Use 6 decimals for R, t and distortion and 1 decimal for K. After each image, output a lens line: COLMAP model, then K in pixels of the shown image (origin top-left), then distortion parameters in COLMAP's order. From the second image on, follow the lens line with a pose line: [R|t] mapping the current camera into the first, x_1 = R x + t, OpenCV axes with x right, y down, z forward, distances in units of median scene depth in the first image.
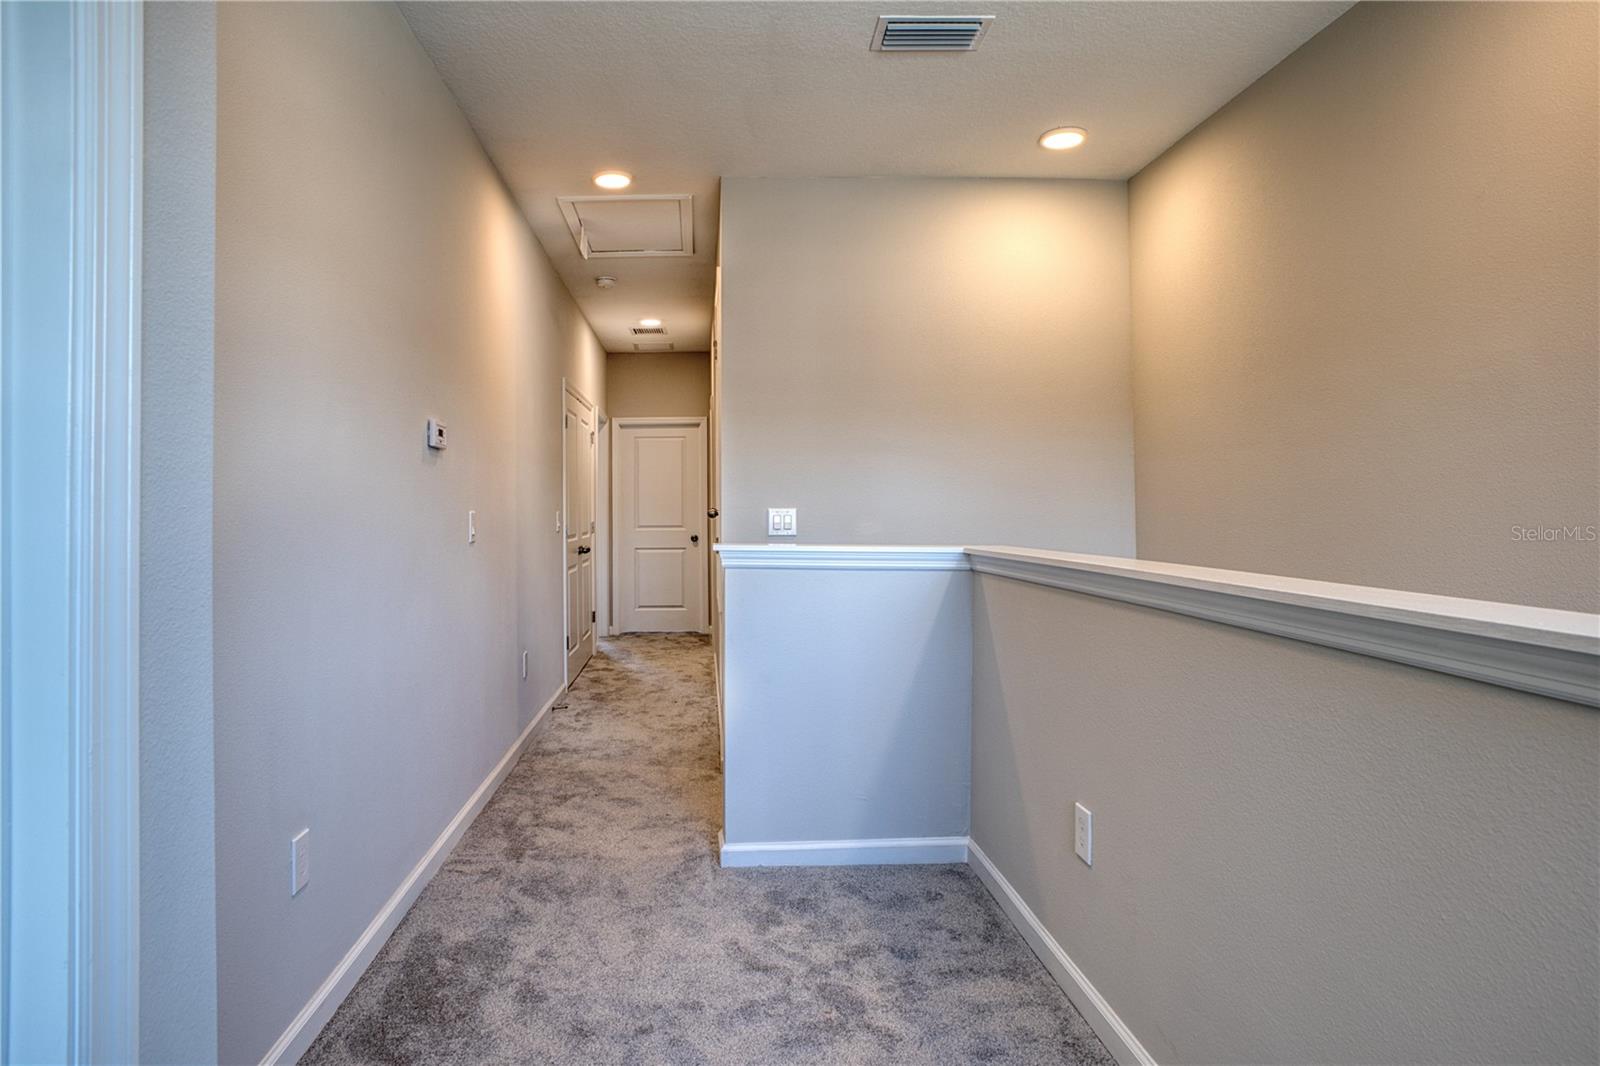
lens RADIAL K [[903.6, 0, 799.2], [0, 903.6, 508.6], [0, 0, 1]] dist [0.000041, 0.000001]
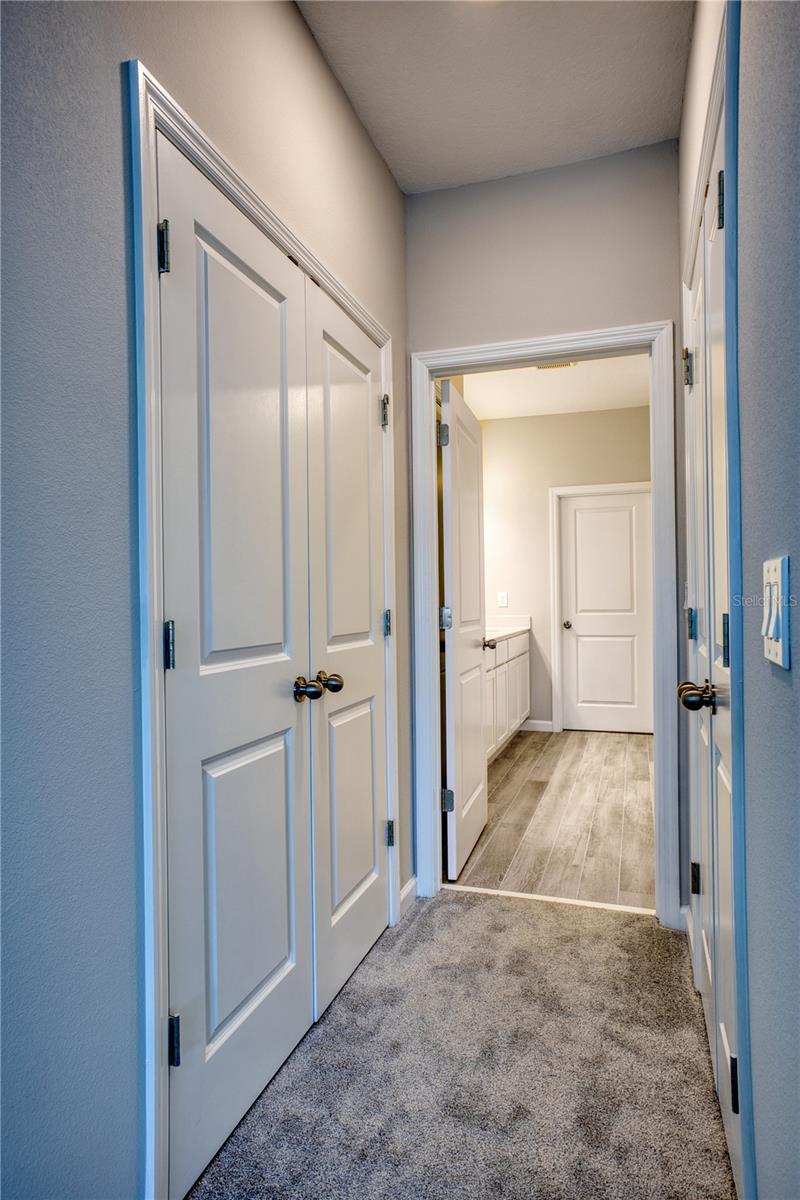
lens RADIAL K [[726.8, 0, 400.0], [0, 726.8, 600.0], [0, 0, 1]] dist [0.001362, 0.000261]
pose [[0.902654, -0.001562, -0.430364, -0.075446], [0.006288, 0.999935, 0.009560, 0.007700], [0.430321, -0.011336, 0.902605, 0.687490]]
